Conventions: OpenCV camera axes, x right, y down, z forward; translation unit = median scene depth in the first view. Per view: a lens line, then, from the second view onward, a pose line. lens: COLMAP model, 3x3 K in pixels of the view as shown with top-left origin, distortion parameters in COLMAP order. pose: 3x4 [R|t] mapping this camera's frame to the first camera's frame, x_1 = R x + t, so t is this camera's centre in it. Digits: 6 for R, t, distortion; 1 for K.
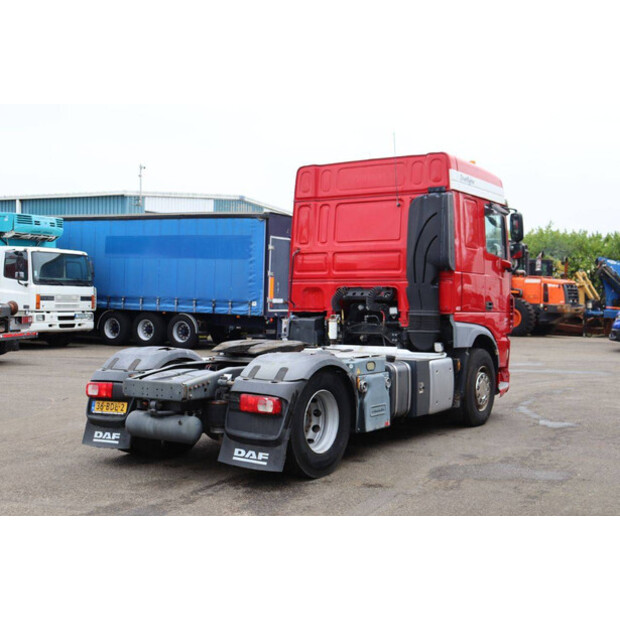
lens RADIAL K [[831.4, 0, 312.6], [0, 831.4, 306.5], [0, 0, 1]] dist [0.062455, 0.000000]
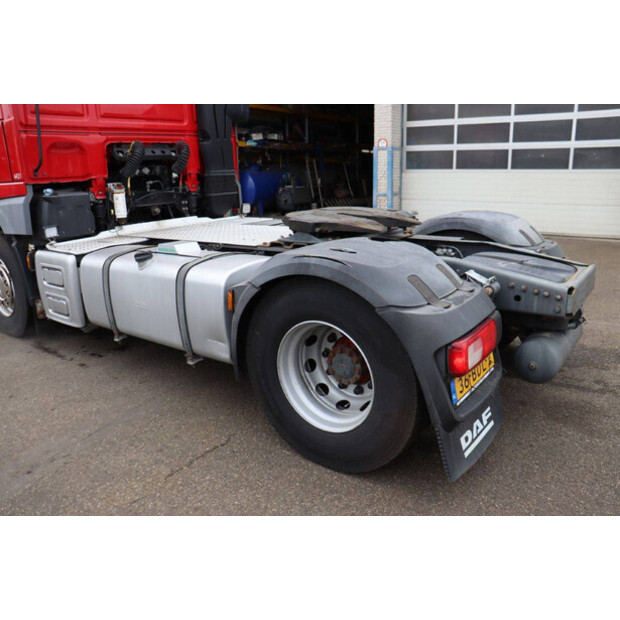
lens RADIAL K [[502.4, 0, 311.6], [0, 502.4, 299.4], [0, 0, 1]] dist [-0.124475, 0.068696]
pose [[0.067312, -0.262724, 0.962520, -0.385178], [0.037770, 0.964688, 0.260674, 0.002999], [-0.997017, 0.018808, 0.074858, 0.812102]]
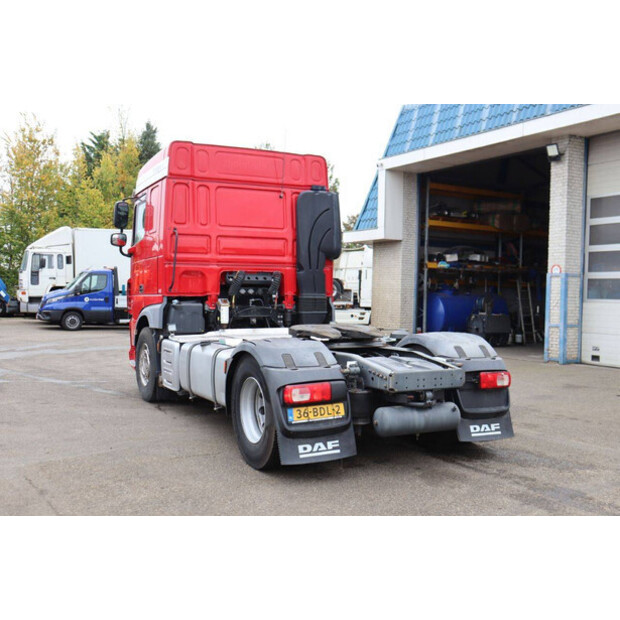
lens RADIAL K [[682.9, 0, 310.7], [0, 682.9, 304.1], [0, 0, 1]] dist [-0.033374, 0.000000]
pose [[0.498493, -0.020851, 0.866643, -0.629097], [0.004874, 0.999762, 0.021250, -0.000752], [-0.866880, -0.006369, 0.498476, 0.508370]]
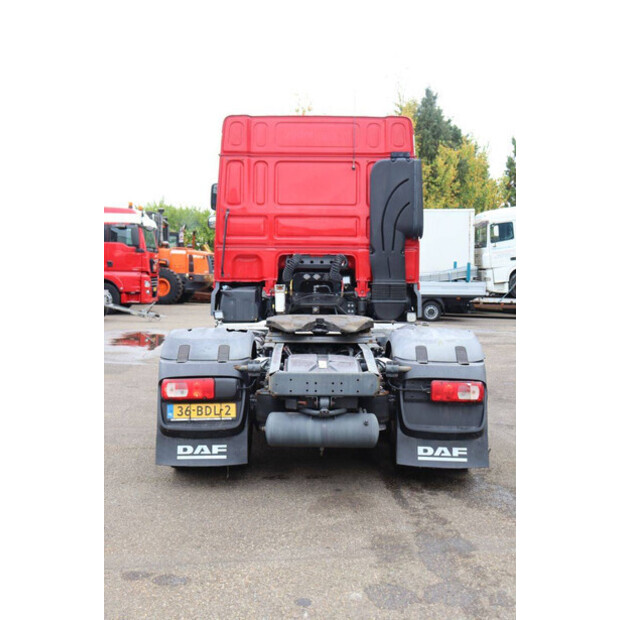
lens RADIAL K [[765.6, 0, 305.9], [0, 765.6, 308.3], [0, 0, 1]] dist [-0.008079, 0.000000]
pose [[0.837472, -0.025036, 0.545906, -0.406445], [0.002275, 0.999101, 0.042331, 0.000127], [-0.546475, -0.034209, 0.836776, 0.290400]]
